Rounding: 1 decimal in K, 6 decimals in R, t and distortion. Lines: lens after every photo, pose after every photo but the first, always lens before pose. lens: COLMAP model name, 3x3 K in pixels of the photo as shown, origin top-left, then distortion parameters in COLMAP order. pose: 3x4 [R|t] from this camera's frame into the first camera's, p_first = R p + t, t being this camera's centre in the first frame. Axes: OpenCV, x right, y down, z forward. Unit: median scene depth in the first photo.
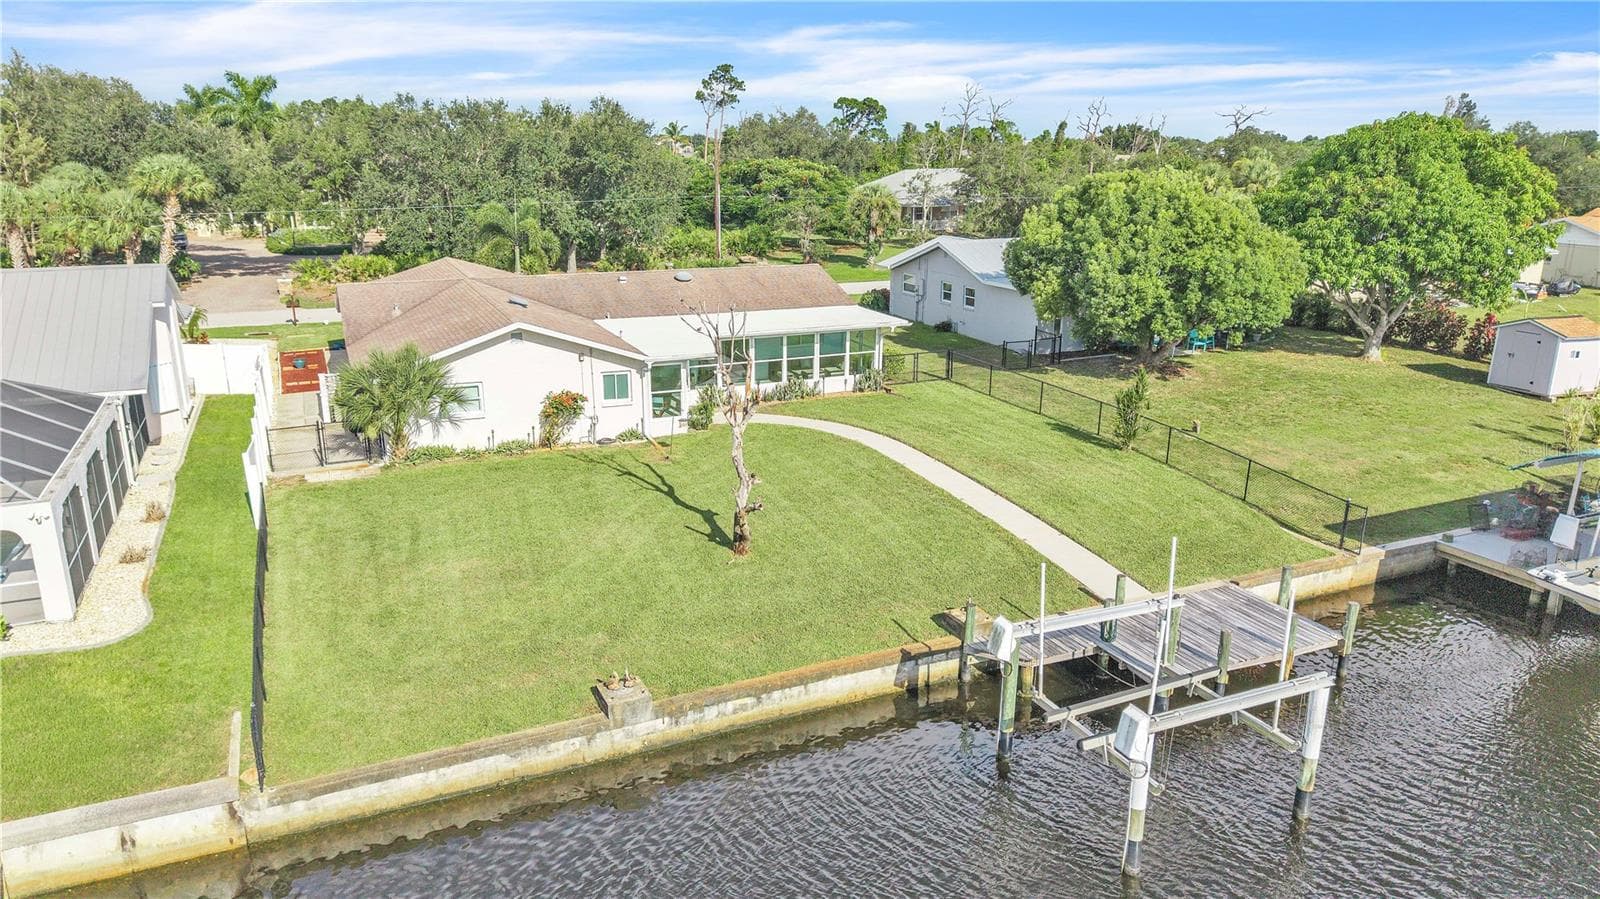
lens RADIAL K [[1085.3, 0, 800.0], [0, 1085.3, 449.5], [0, 0, 1]] dist [0.028925, -0.031764]
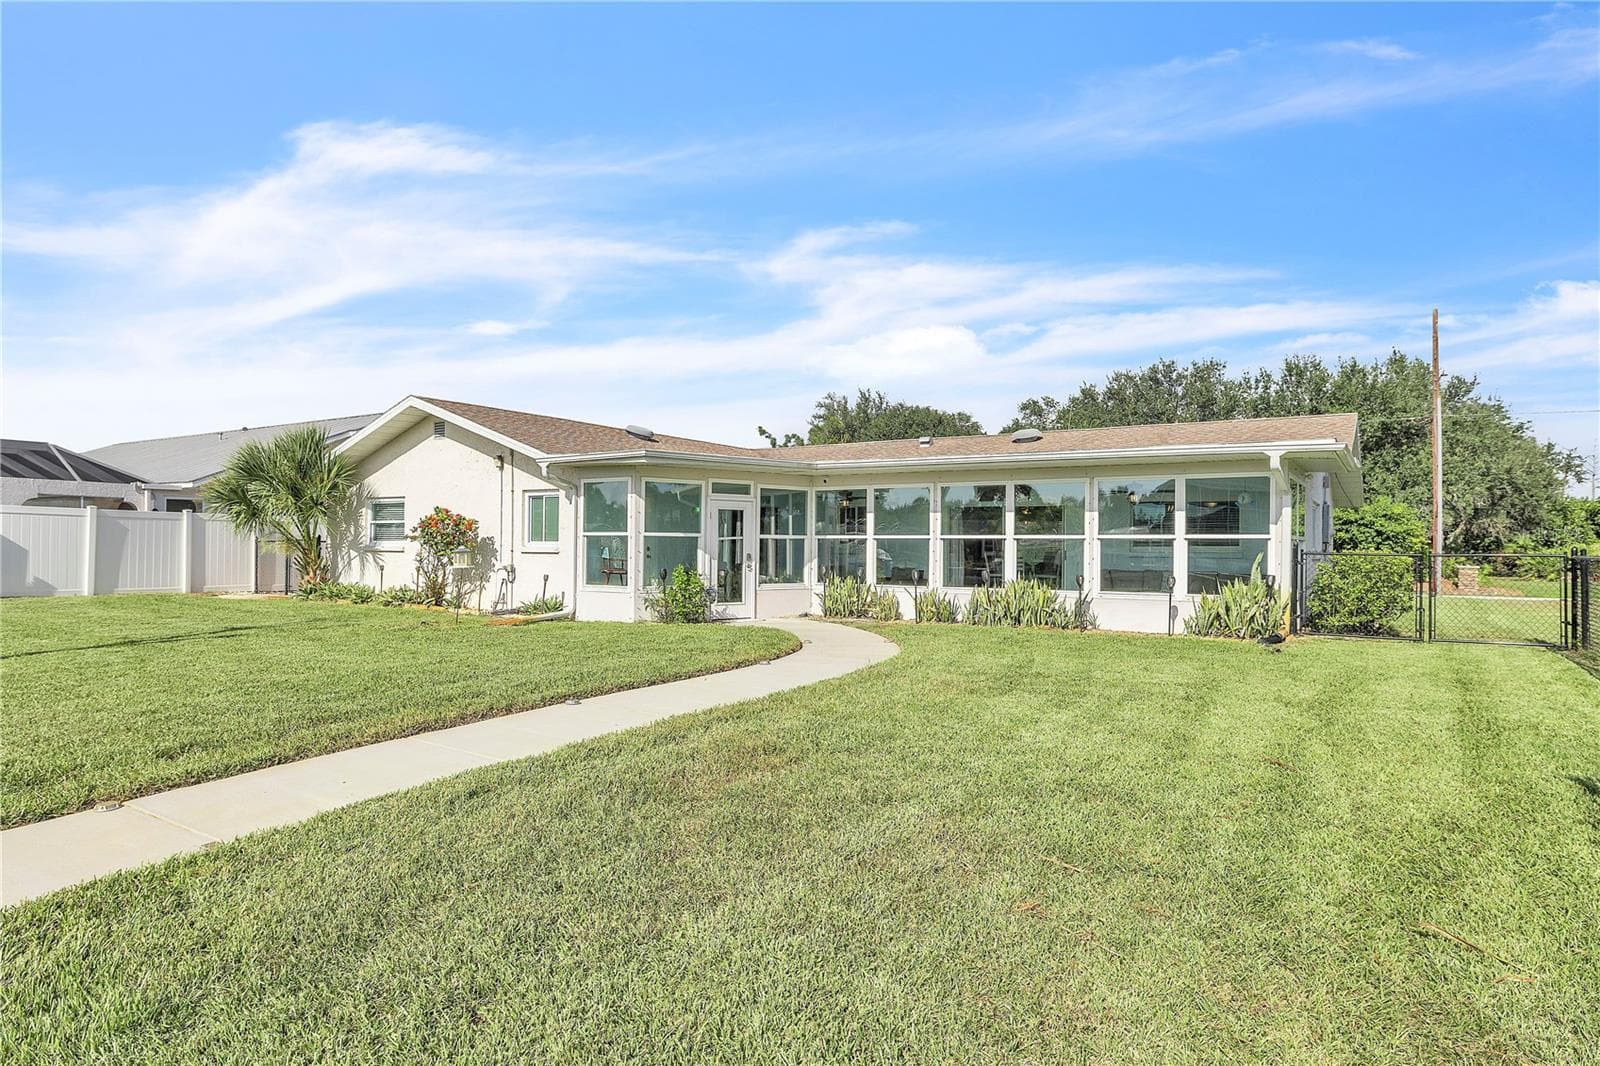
lens RADIAL K [[870.9, 0, 800.0], [0, 870.9, 533.0], [0, 0, 1]] dist [-0.000206, 0.000144]
pose [[0.566990, -0.019253, -0.823500, 0.278656], [-0.235090, 0.954365, -0.184175, 0.000533], [0.789465, 0.298022, 0.536589, 0.891909]]
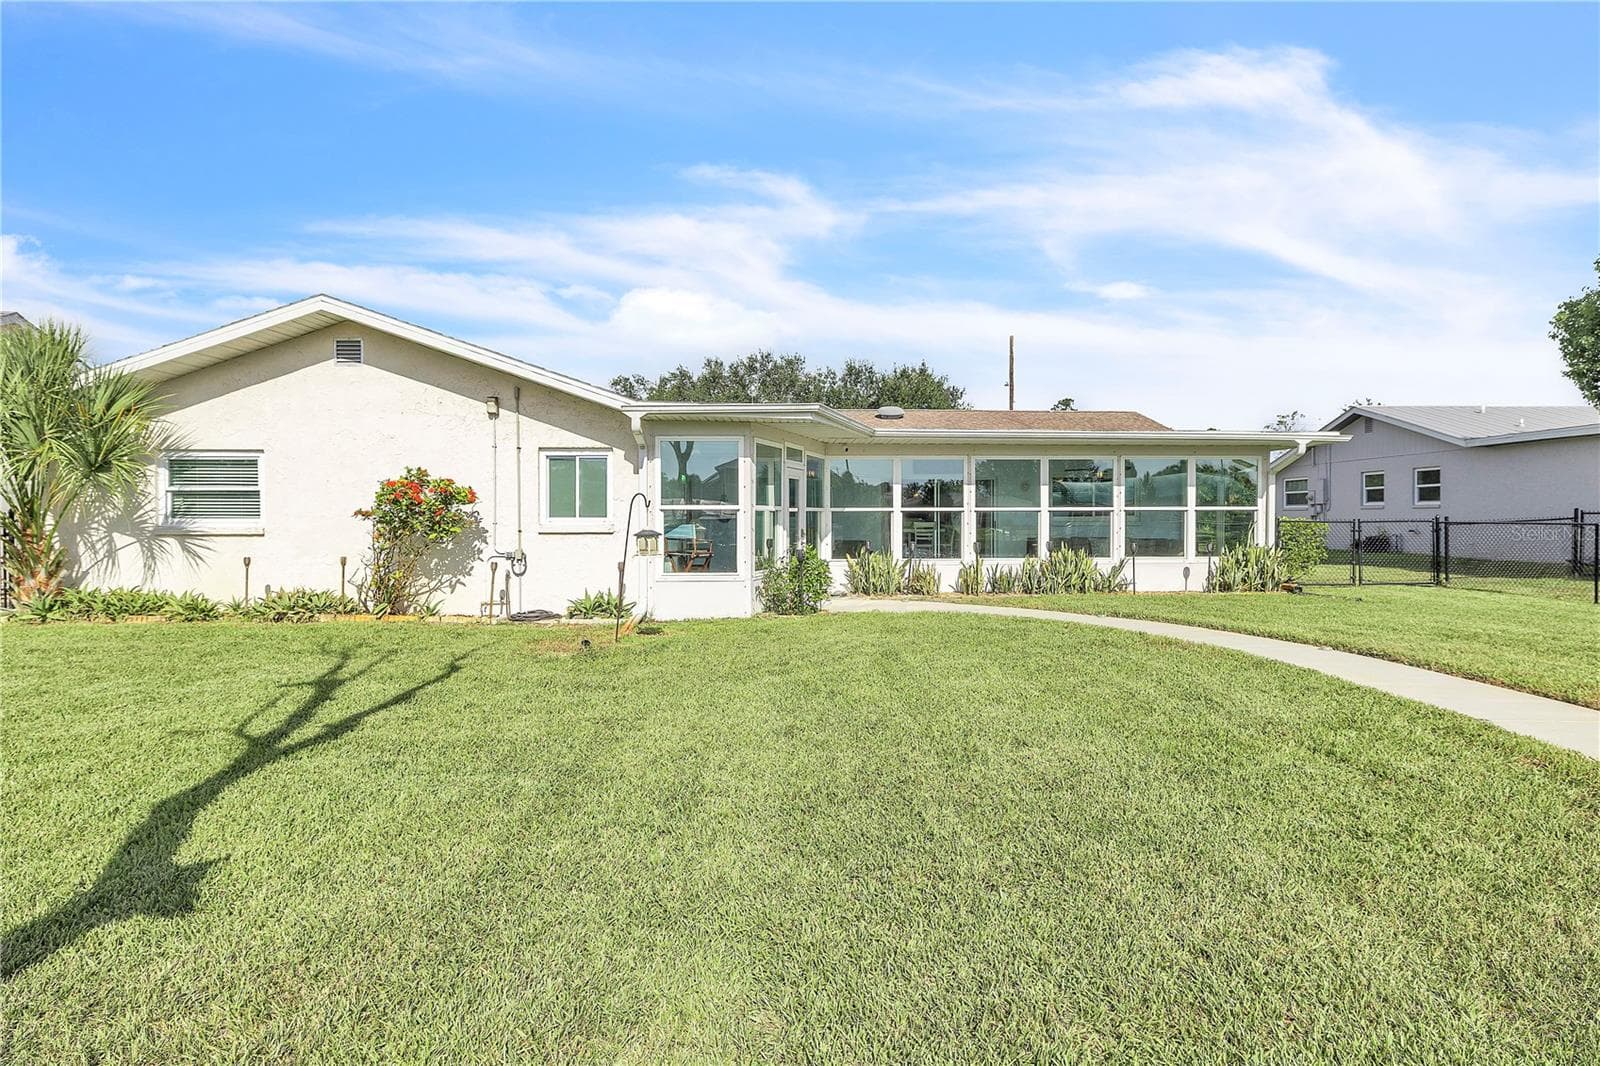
lens RADIAL K [[820.1, 0, 821.6], [0, 820.1, 530.3], [0, 0, 1]] dist [0.002189, 0.000340]
pose [[0.928067, -0.007381, -0.372339, 0.034389], [-0.093844, 0.962904, -0.252999, 0.029626], [0.360395, 0.269742, 0.892947, 0.780563]]
